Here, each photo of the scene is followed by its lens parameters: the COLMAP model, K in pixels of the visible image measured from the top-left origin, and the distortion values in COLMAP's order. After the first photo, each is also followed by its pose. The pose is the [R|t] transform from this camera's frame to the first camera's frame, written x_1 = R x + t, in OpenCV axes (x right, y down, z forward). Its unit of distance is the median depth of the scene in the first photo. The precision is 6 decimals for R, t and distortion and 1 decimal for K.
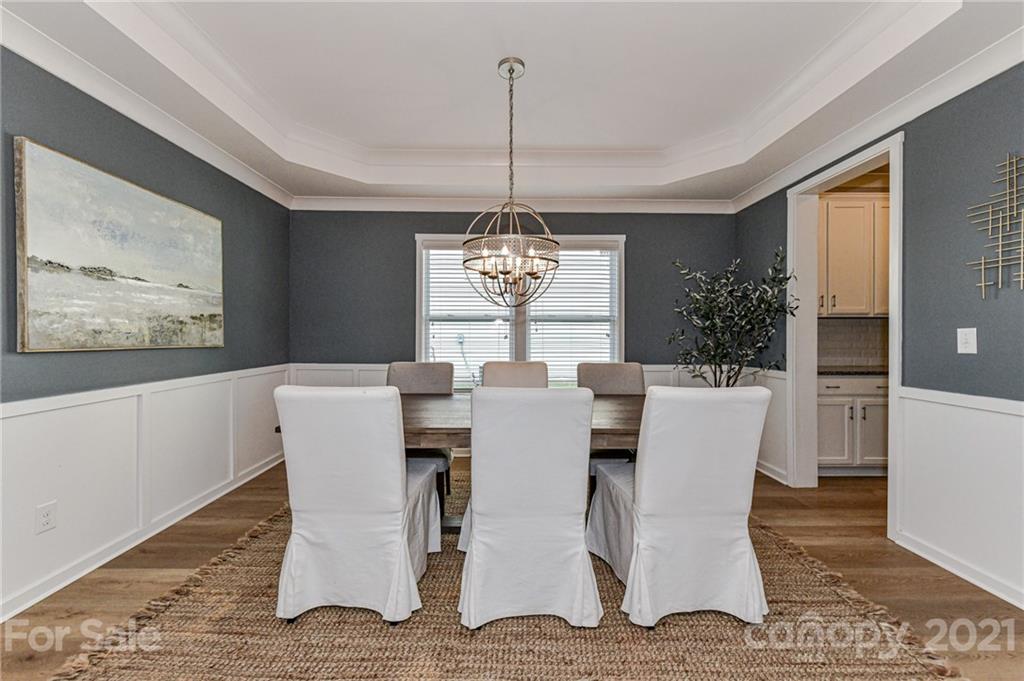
lens RADIAL K [[405.2, 0, 506.6], [0, 405.2, 338.8], [0, 0, 1]] dist [0.000580, -0.000778]
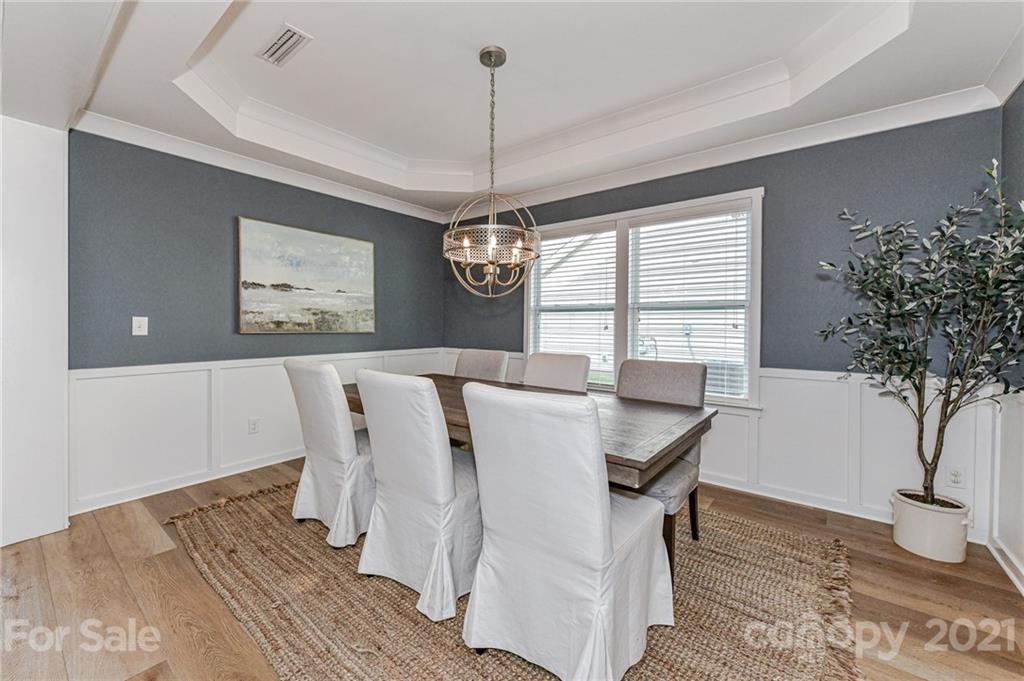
lens RADIAL K [[405.2, 0, 505.2], [0, 405.2, 333.7], [0, 0, 1]] dist [0.000580, -0.000778]
pose [[0.769667, 0.017354, -0.638210, 0.616113], [-0.010506, 0.999839, 0.014517, -0.002622], [0.638360, -0.004468, 0.769725, 0.233986]]
